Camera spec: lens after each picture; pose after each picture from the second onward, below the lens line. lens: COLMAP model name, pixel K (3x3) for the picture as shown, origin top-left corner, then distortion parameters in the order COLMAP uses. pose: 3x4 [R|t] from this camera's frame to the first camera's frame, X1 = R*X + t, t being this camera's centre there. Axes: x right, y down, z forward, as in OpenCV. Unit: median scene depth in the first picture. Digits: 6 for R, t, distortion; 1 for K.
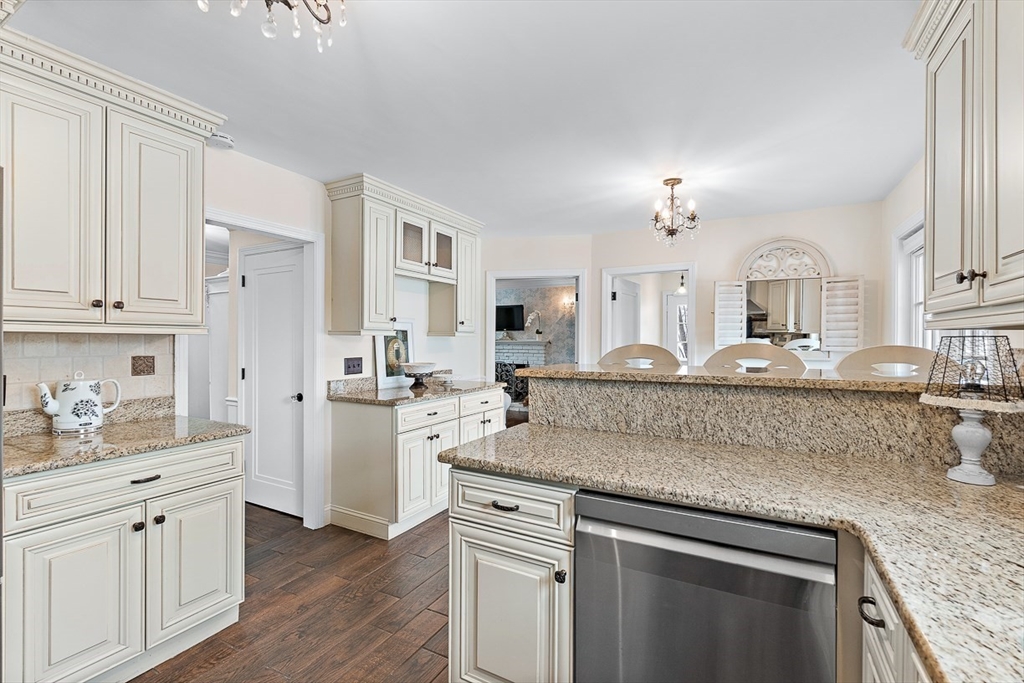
lens RADIAL K [[457.5, 0, 512.0], [0, 457.5, 341.5], [0, 0, 1]] dist [-0.001942, -0.000039]
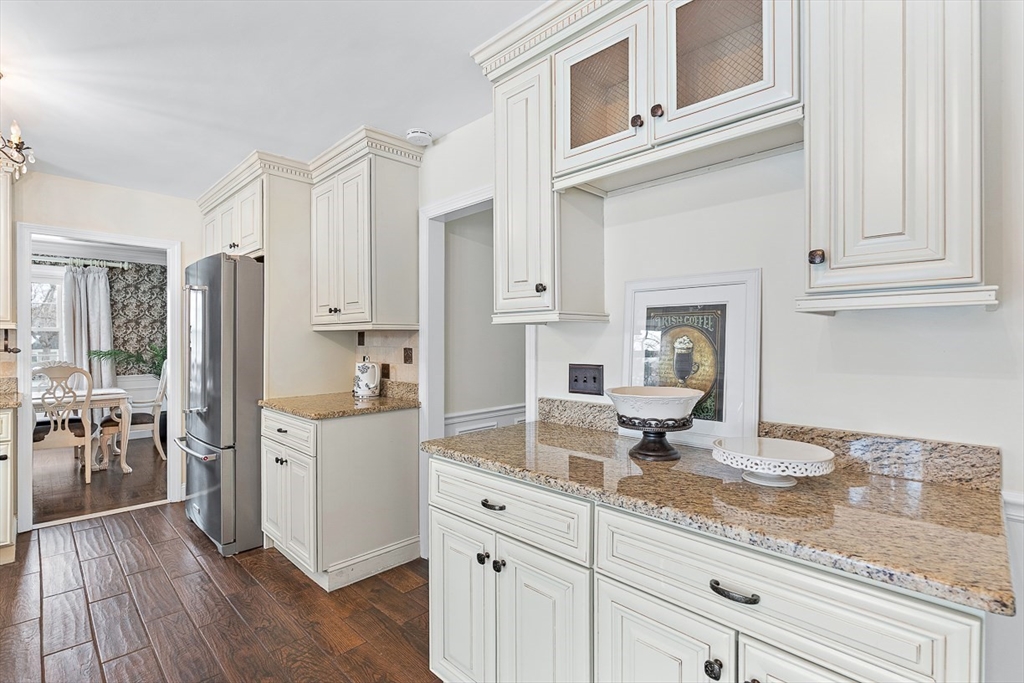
lens RADIAL K [[476.9, 0, 512.0], [0, 476.9, 341.5], [0, 0, 1]] dist [-0.000429, -0.000031]
pose [[-0.277669, 0.001317, -0.960676, 0.231637], [-0.004162, 0.999988, 0.002574, 0.006946], [0.960668, 0.004713, -0.277660, 1.091722]]
